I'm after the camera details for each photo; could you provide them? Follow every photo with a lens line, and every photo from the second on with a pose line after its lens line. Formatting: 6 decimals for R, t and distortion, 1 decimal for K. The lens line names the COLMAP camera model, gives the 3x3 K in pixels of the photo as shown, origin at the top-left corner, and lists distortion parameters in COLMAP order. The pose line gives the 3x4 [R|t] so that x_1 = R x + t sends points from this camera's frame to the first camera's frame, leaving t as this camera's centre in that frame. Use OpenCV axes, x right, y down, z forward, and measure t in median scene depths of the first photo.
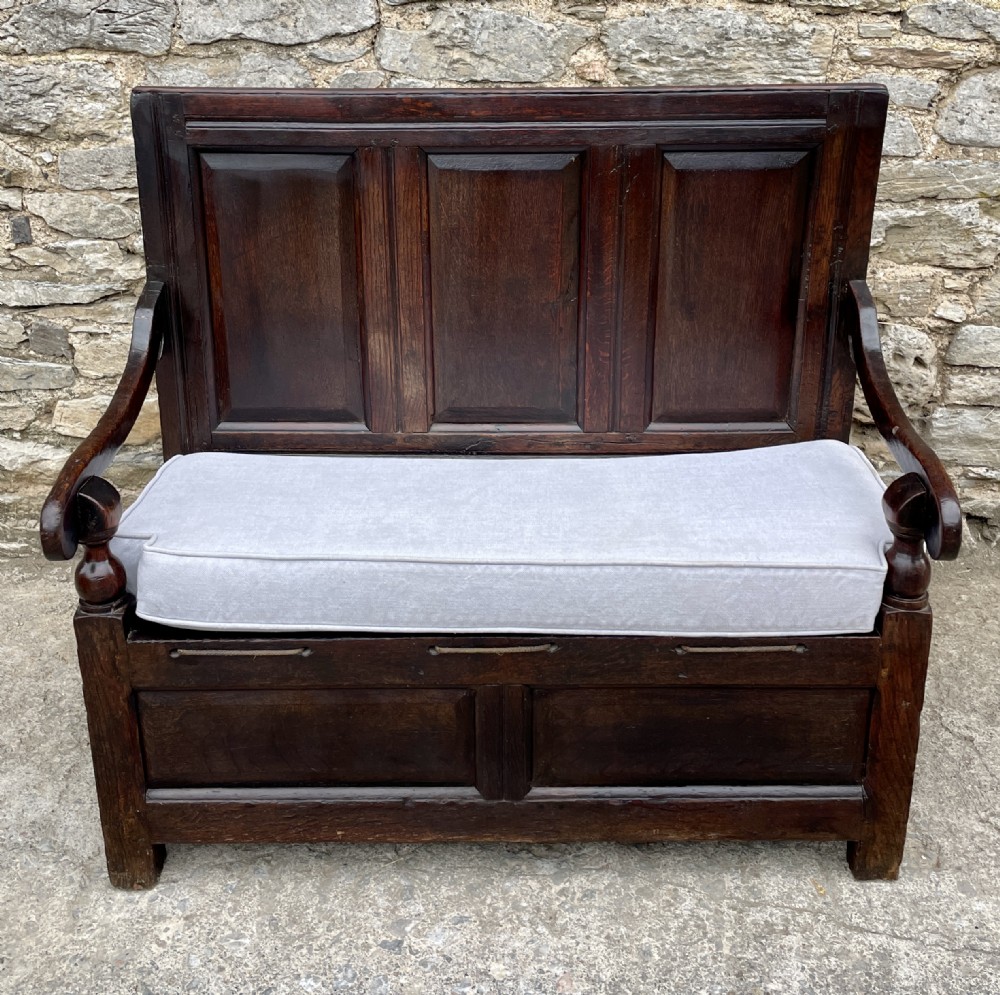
lens RADIAL K [[1226.2, 0, 505.0], [0, 1226.2, 384.4], [0, 0, 1]] dist [0.041932, 0.000000]
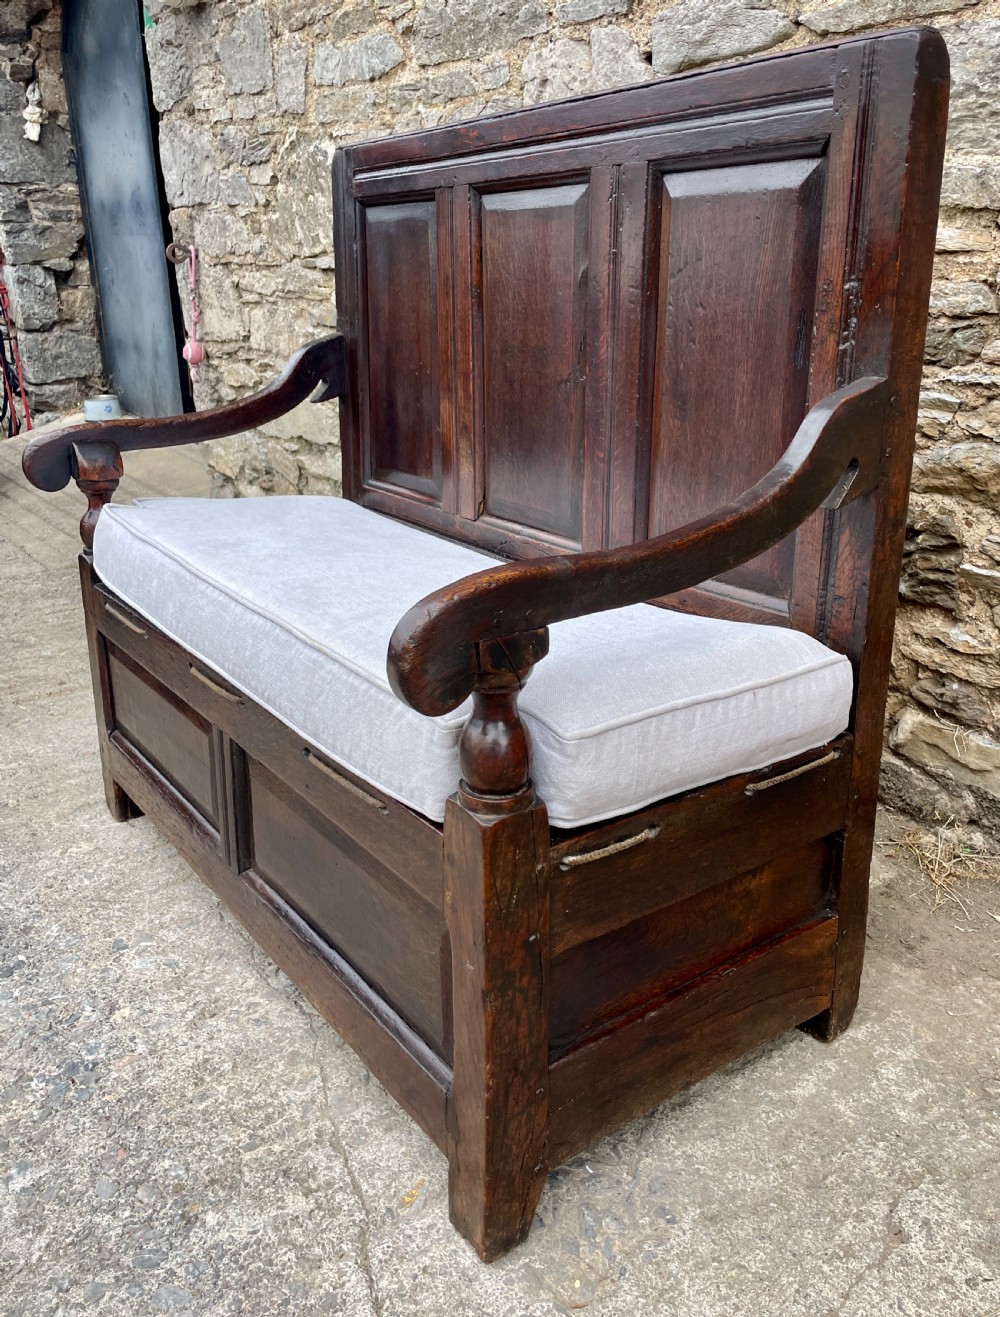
lens RADIAL K [[1095.6, 0, 530.9], [0, 1095.6, 594.4], [0, 0, 1]] dist [0.078699, -0.084453]
pose [[0.600852, 0.224192, -0.767278, 0.551302], [-0.280382, 0.957989, 0.060350, 0.028953], [0.748574, 0.178870, 0.638469, 0.479602]]
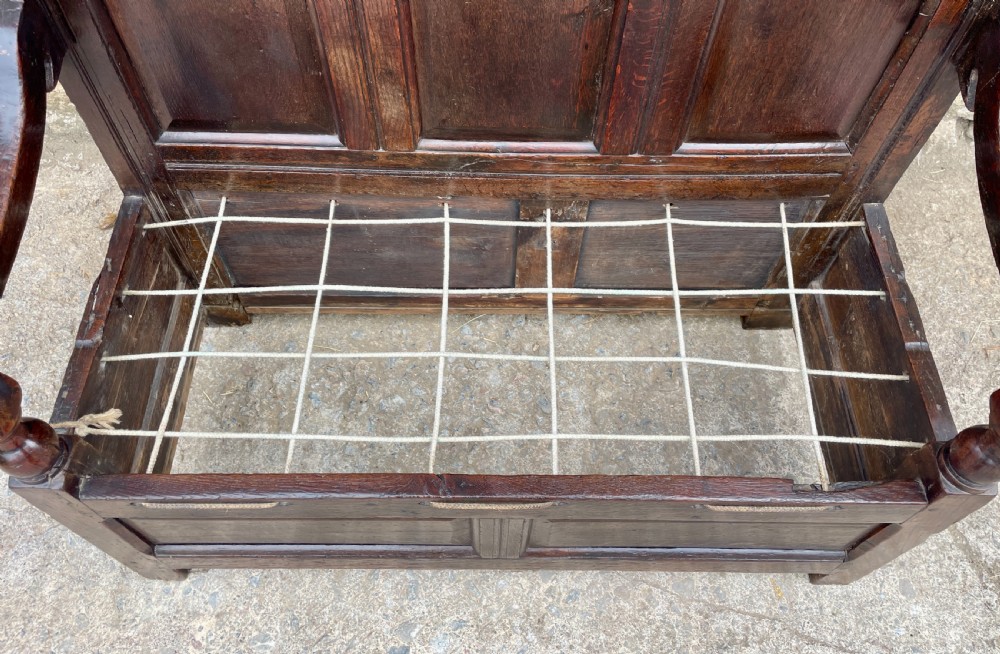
lens RADIAL K [[772.0, 0, 493.0], [0, 772.0, 292.5], [0, 0, 1]] dist [0.050105, -0.056767]
pose [[0.999898, 0.011658, 0.008228, -0.011451], [-0.014262, 0.797902, 0.602618, -0.186633], [0.000461, -0.602674, 0.797987, 0.477589]]
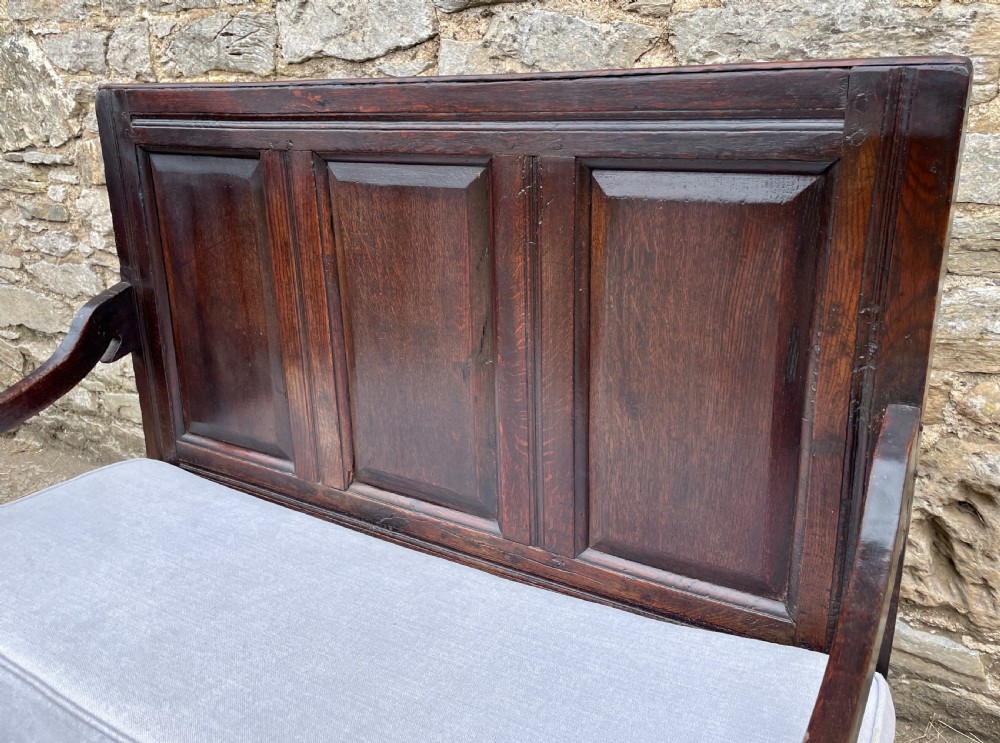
lens RADIAL K [[828.6, 0, 491.9], [0, 828.6, 326.1], [0, 0, 1]] dist [0.071539, -0.085449]
pose [[0.859275, 0.127256, -0.495432, 0.272960], [-0.151188, 0.988470, -0.008322, -0.077807], [0.488661, 0.082054, 0.868607, 0.495360]]
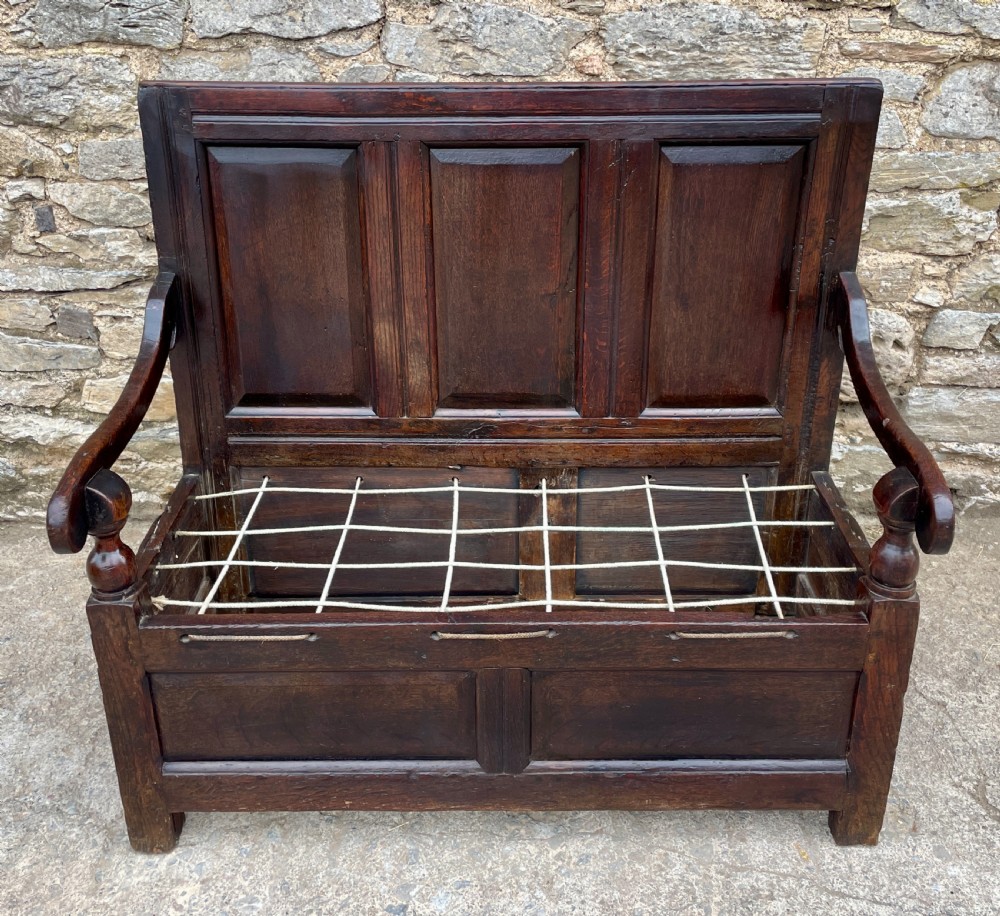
lens RADIAL K [[1074.0, 0, 509.6], [0, 1074.0, 402.9], [0, 0, 1]] dist [0.036186, 0.000000]
pose [[1.000000, 0.000871, -0.000162, 0.003129], [-0.000860, 0.998368, 0.057100, -0.023105], [0.000211, -0.057100, 0.998368, 0.079336]]
